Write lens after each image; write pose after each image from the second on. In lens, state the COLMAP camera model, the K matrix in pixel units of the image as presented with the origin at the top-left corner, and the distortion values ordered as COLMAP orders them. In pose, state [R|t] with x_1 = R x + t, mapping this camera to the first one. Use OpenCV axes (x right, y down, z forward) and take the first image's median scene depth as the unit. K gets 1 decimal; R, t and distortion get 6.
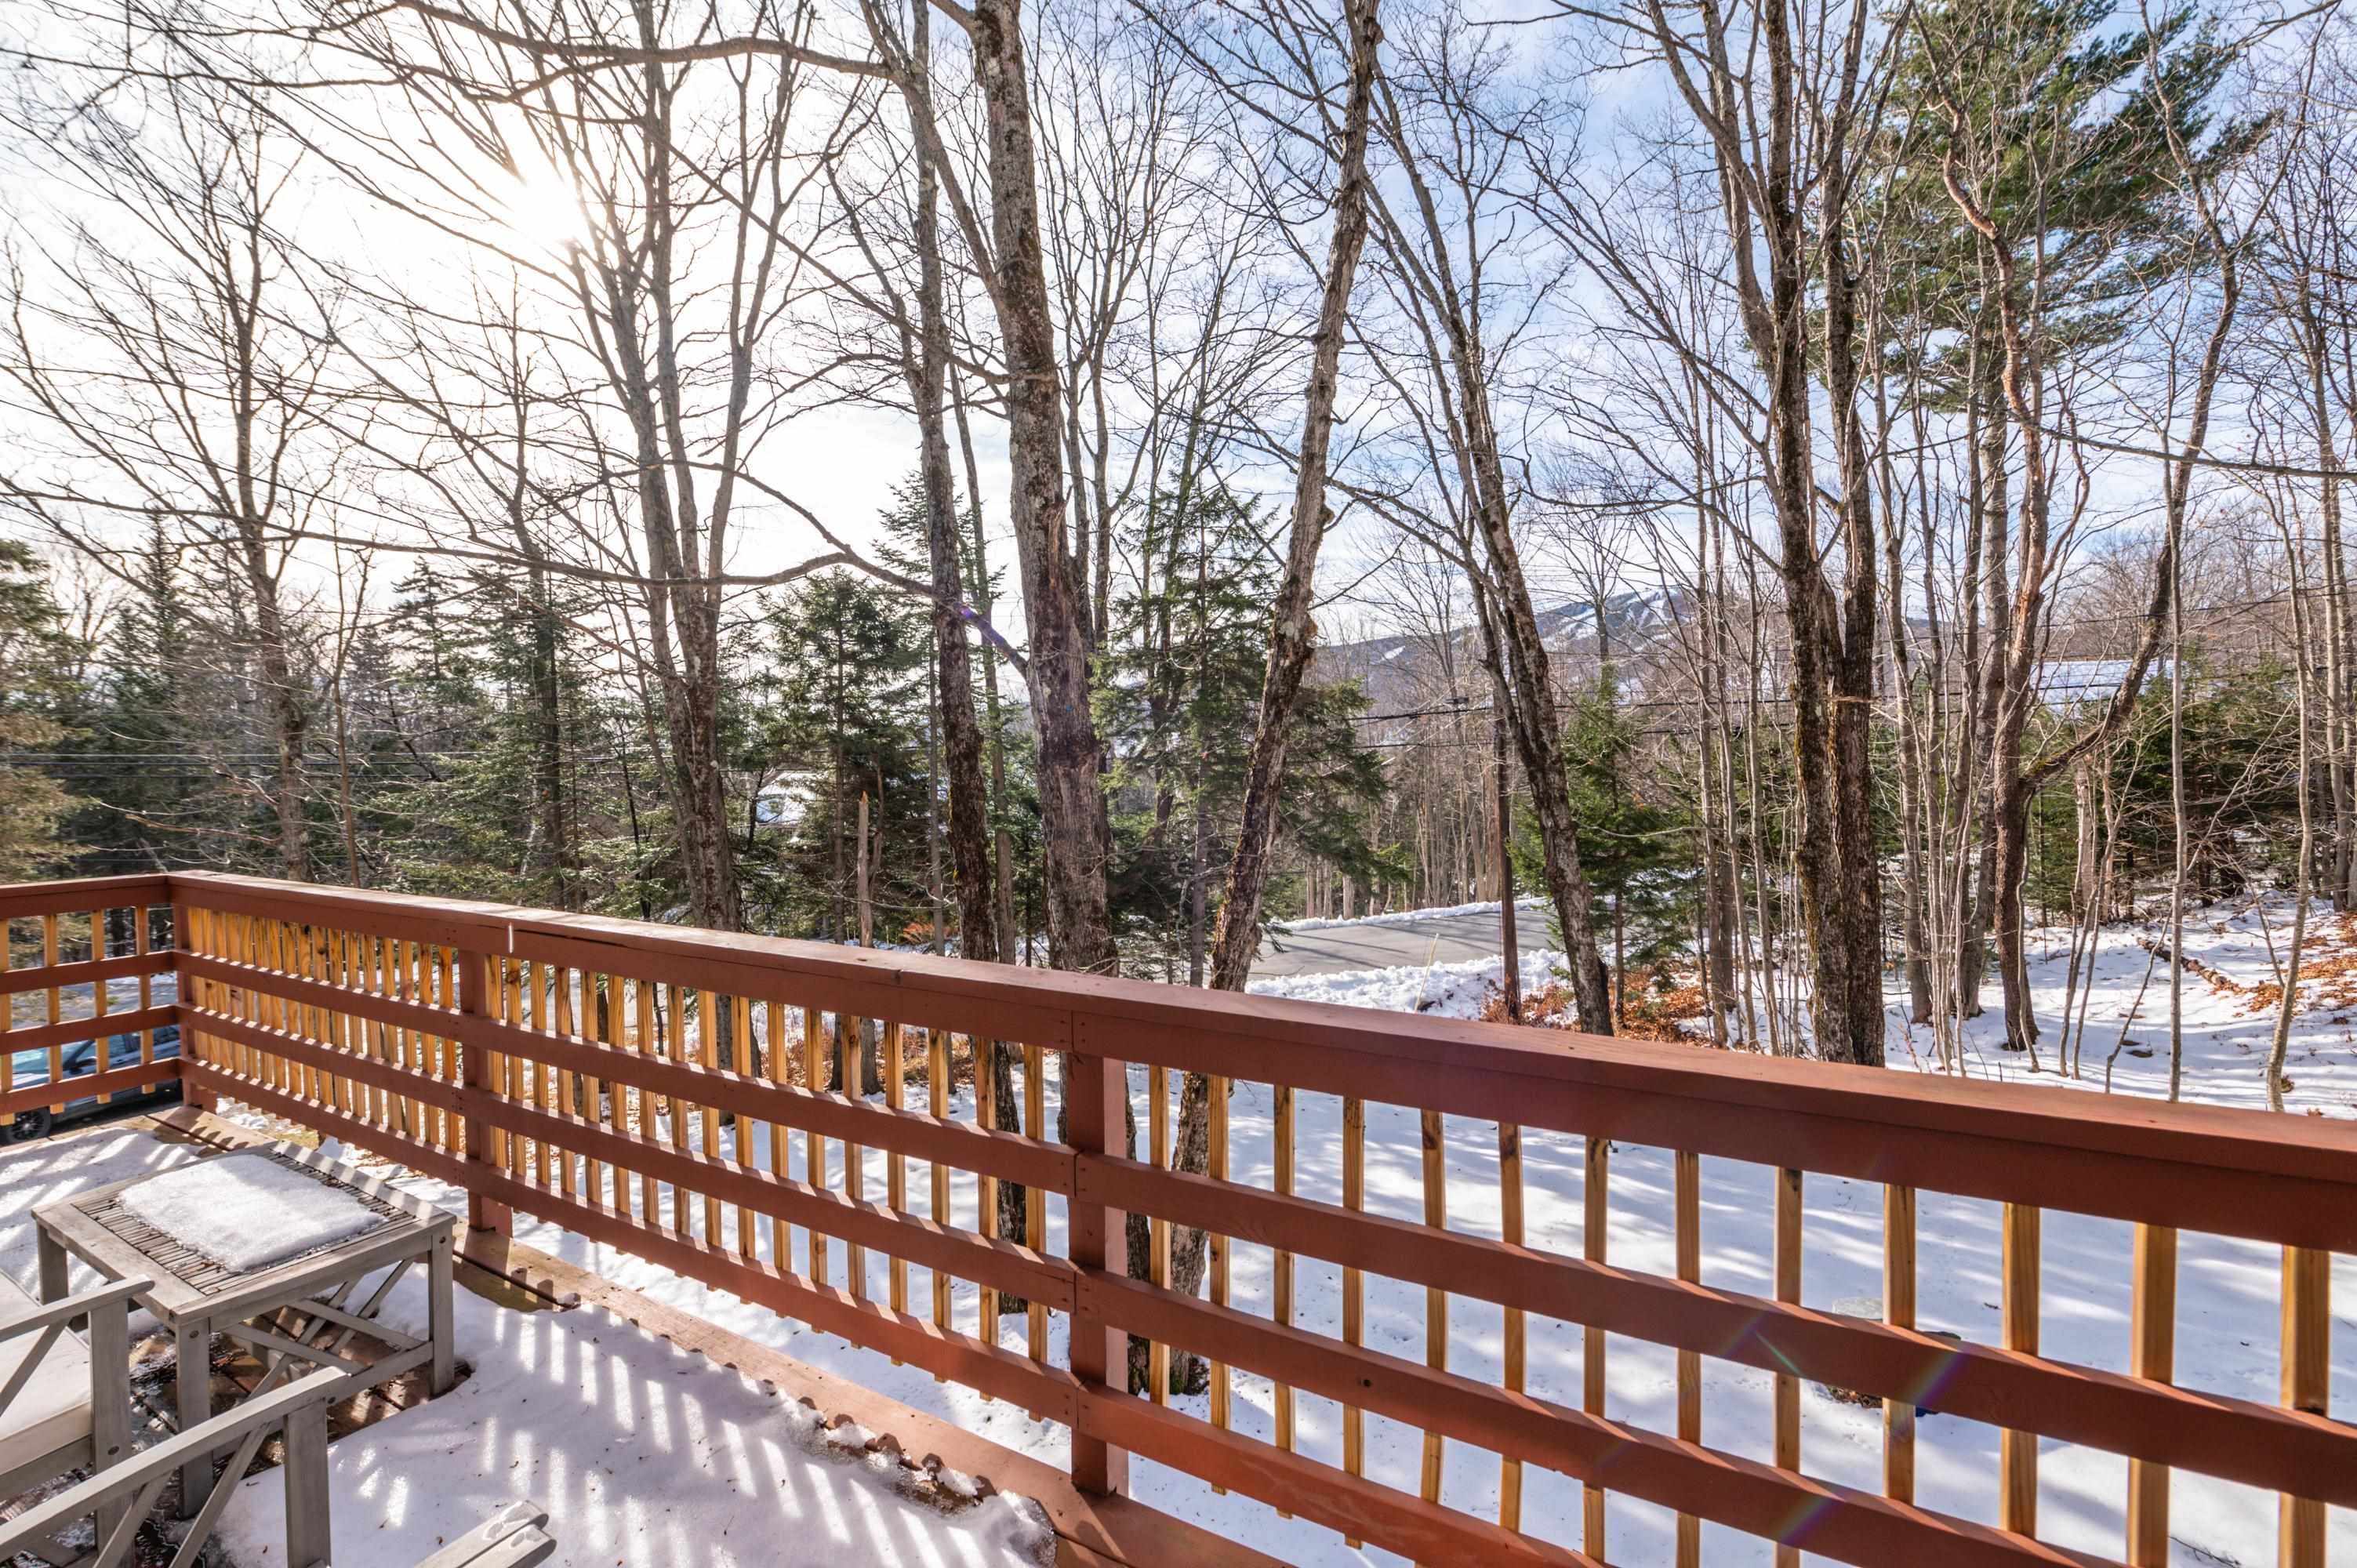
lens RADIAL K [[939.8, 0, 1193.1], [0, 939.8, 795.3], [0, 0, 1]] dist [0.003953, 0.000009]
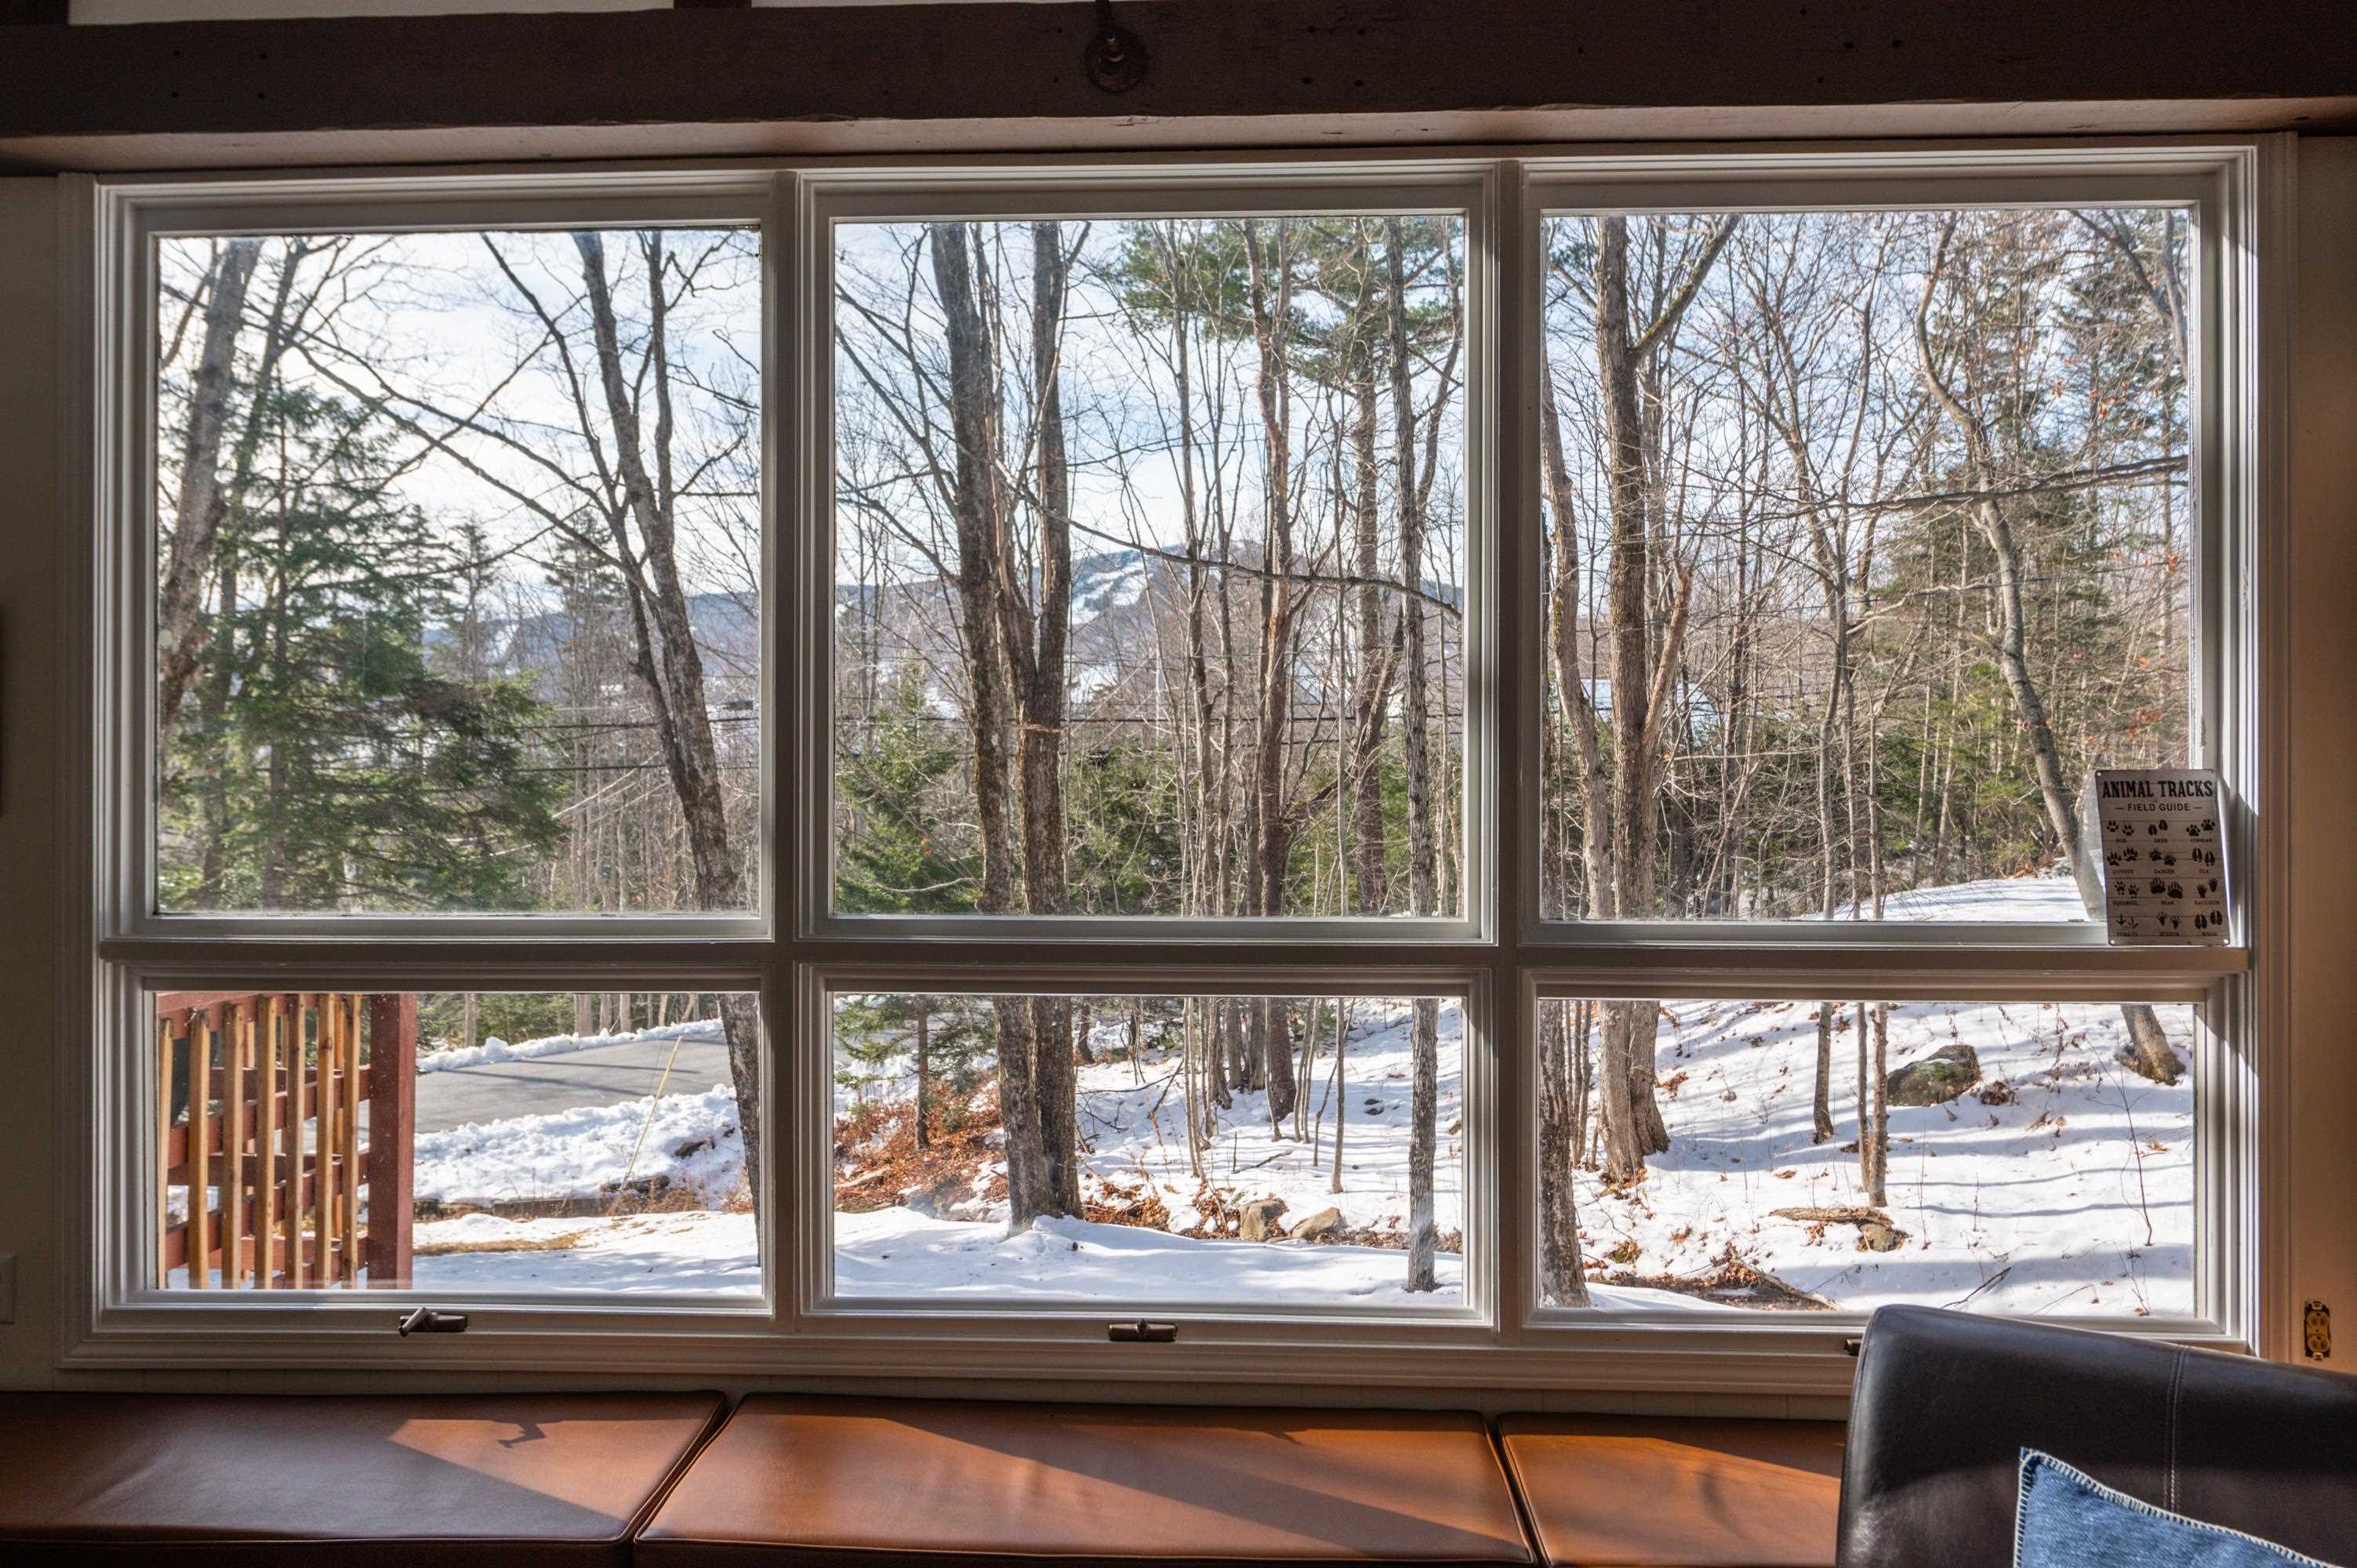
lens RADIAL K [[1580.5, 0, 1178.5], [0, 1580.5, 782.3], [0, 0, 1]] dist [-0.001291, 0.001530]
pose [[0.914180, 0.017832, 0.404917, 0.142031], [-0.001021, 0.999130, -0.041695, 0.008043], [-0.405308, 0.037703, 0.913402, -0.283848]]
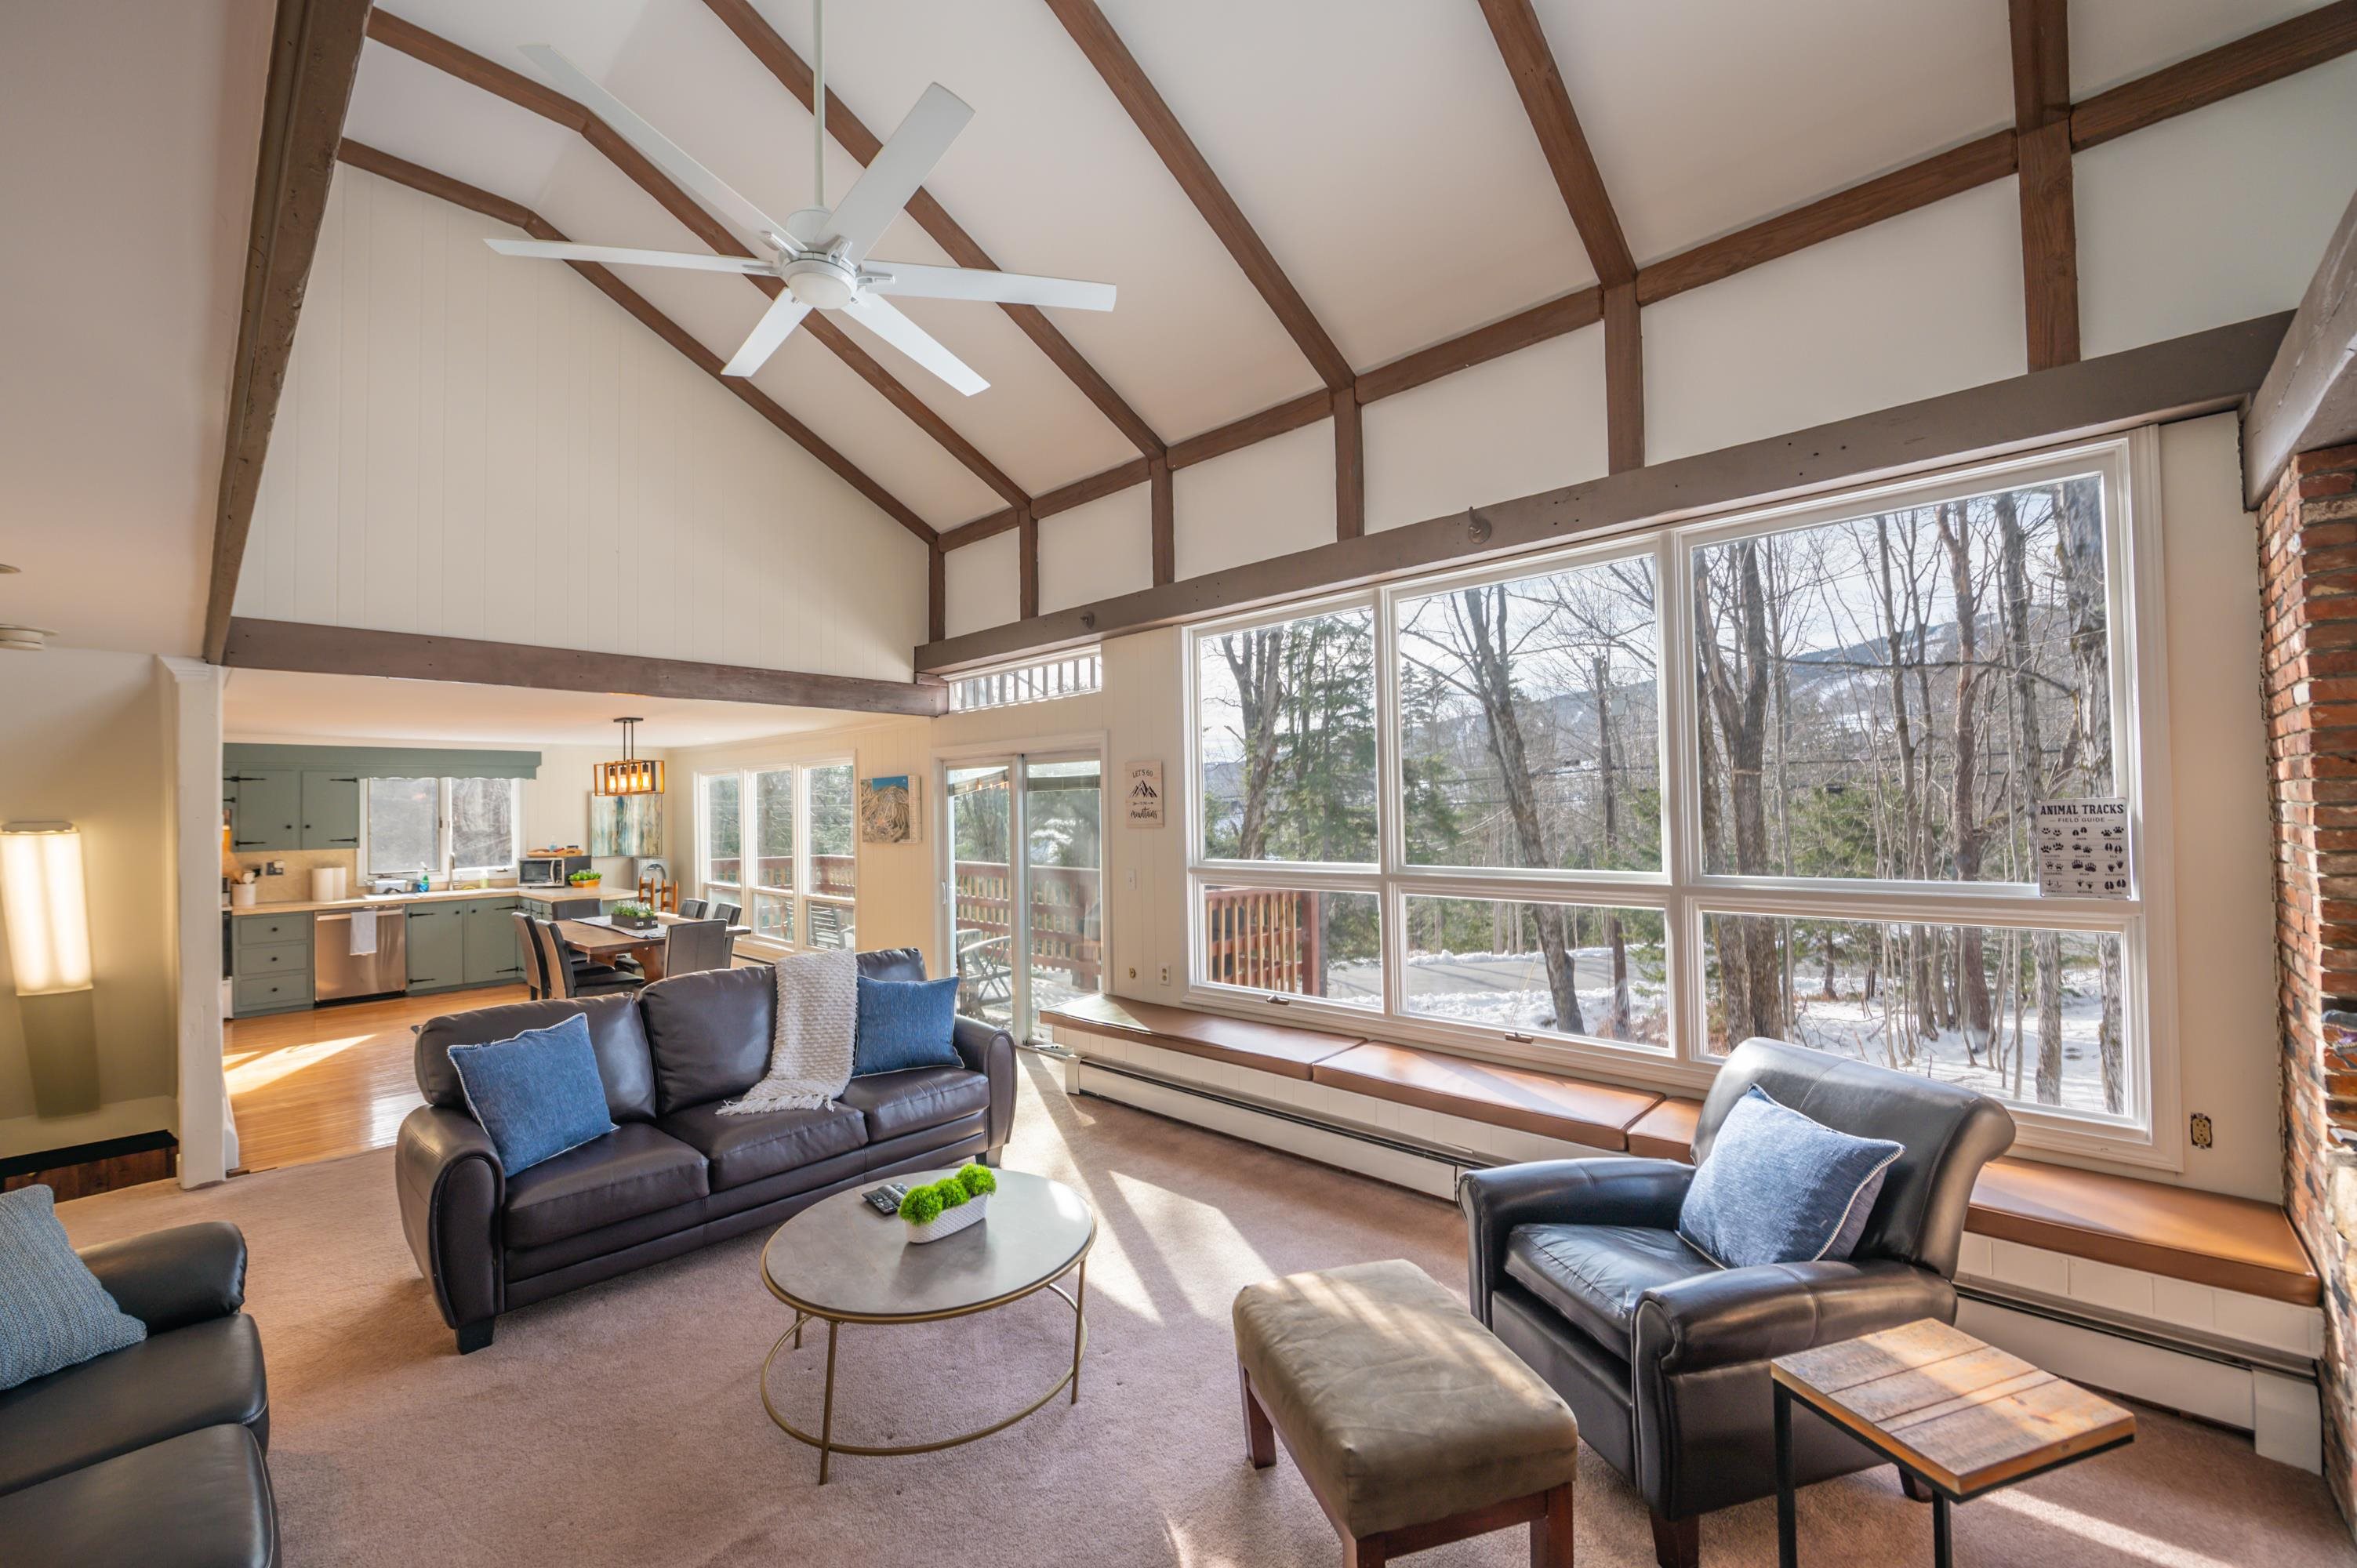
lens RADIAL K [[939.8, 0, 1176.1], [0, 939.8, 793.8], [0, 0, 1]] dist [0.003953, 0.000009]
pose [[0.959398, -0.002070, -0.282050, 0.189018], [-0.013283, 0.998532, -0.052511, 0.010096], [0.281744, 0.054125, 0.957962, -0.383093]]
